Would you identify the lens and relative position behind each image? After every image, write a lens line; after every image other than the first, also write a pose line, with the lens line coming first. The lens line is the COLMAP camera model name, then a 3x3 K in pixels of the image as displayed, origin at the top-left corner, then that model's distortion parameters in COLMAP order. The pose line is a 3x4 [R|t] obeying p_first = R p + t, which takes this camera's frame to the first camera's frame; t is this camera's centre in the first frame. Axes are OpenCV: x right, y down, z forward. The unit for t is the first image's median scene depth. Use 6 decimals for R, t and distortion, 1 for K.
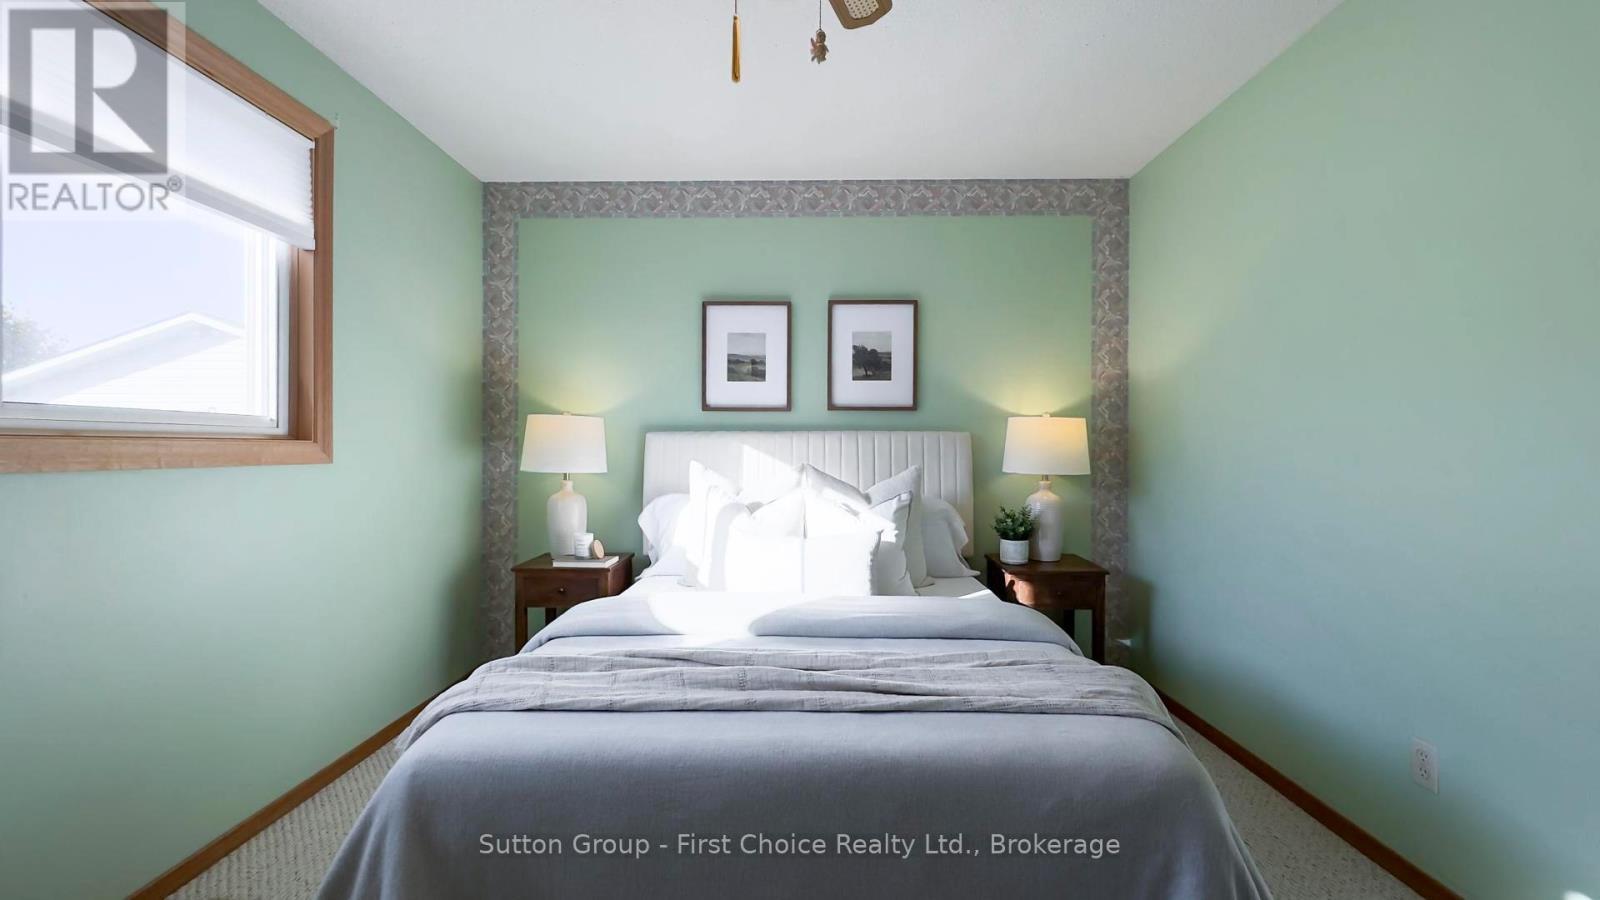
lens RADIAL K [[674.2, 0, 798.2], [0, 674.2, 446.7], [0, 0, 1]] dist [-0.000159, 0.001719]
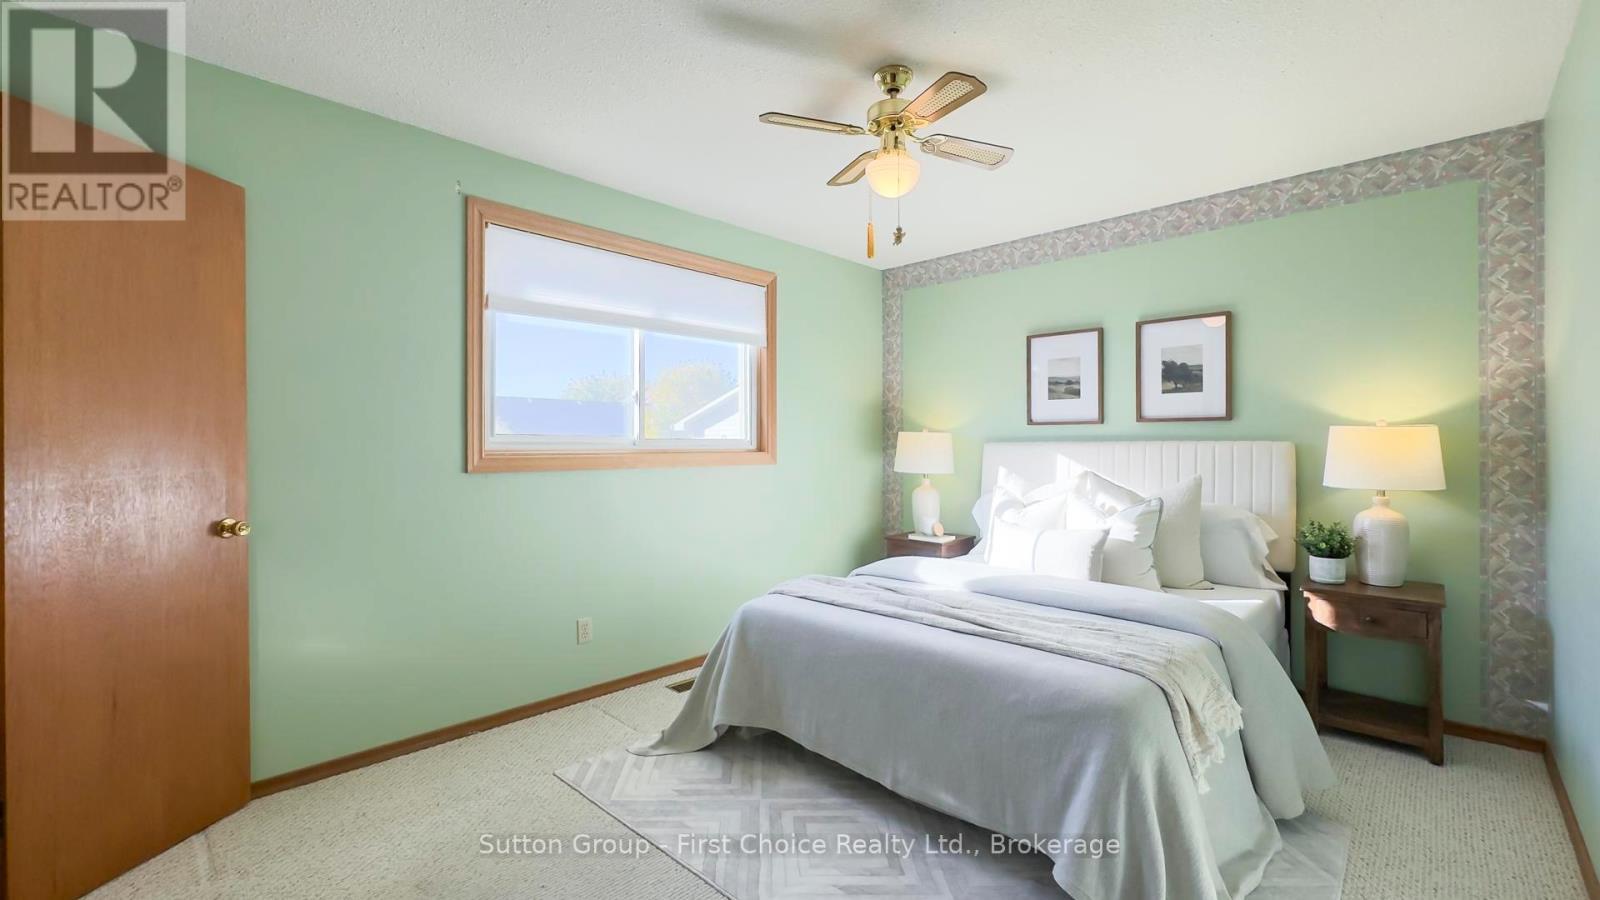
lens RADIAL K [[674.2, 0, 804.4], [0, 674.2, 445.3], [0, 0, 1]] dist [-0.000159, 0.001719]
pose [[0.729487, -0.001278, -0.683993, 0.400826], [0.003519, 0.999992, 0.001884, -0.020459], [0.683985, -0.003781, 0.729486, -0.170620]]
